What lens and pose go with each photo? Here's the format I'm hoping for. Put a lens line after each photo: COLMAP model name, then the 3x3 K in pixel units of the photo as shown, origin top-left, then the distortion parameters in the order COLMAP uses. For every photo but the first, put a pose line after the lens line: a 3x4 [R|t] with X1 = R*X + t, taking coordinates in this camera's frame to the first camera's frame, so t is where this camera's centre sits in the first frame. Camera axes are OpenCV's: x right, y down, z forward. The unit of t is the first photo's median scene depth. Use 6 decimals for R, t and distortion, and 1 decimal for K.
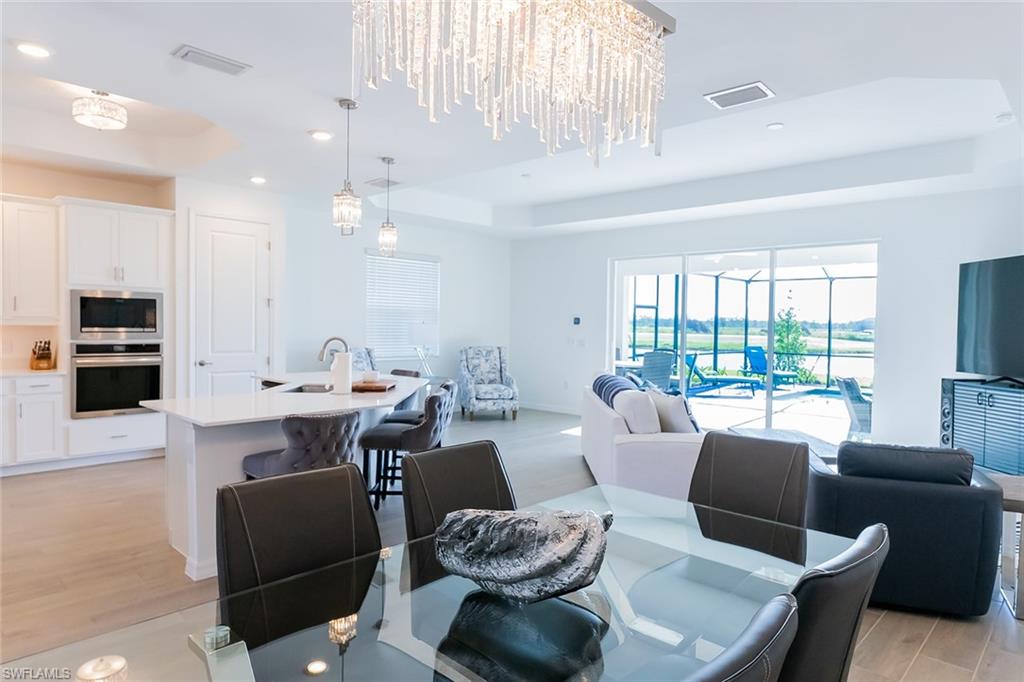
lens RADIAL K [[619.4, 0, 510.2], [0, 619.4, 344.0], [0, 0, 1]] dist [-0.007319, 0.002577]
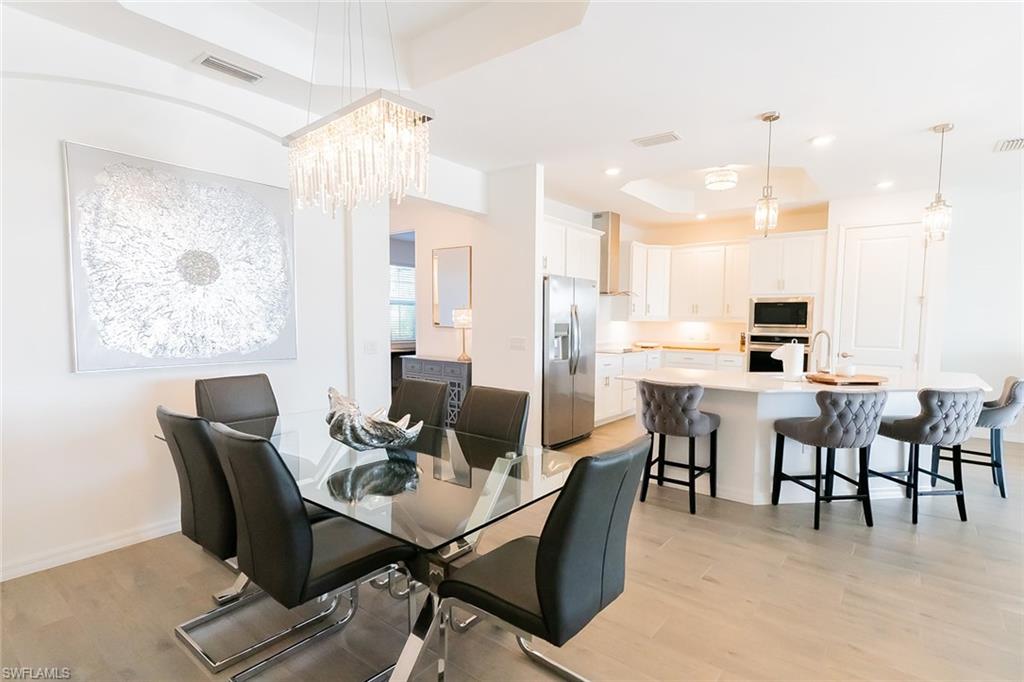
lens RADIAL K [[497.0, 0, 538.2], [0, 497.0, 352.6], [0, 0, 1]] dist [0.001067, -0.001247]
pose [[0.106031, 0.053142, -0.992942, 0.377275], [-0.041373, 0.997942, 0.048991, 0.004586], [0.993502, 0.035887, 0.108012, 0.318660]]
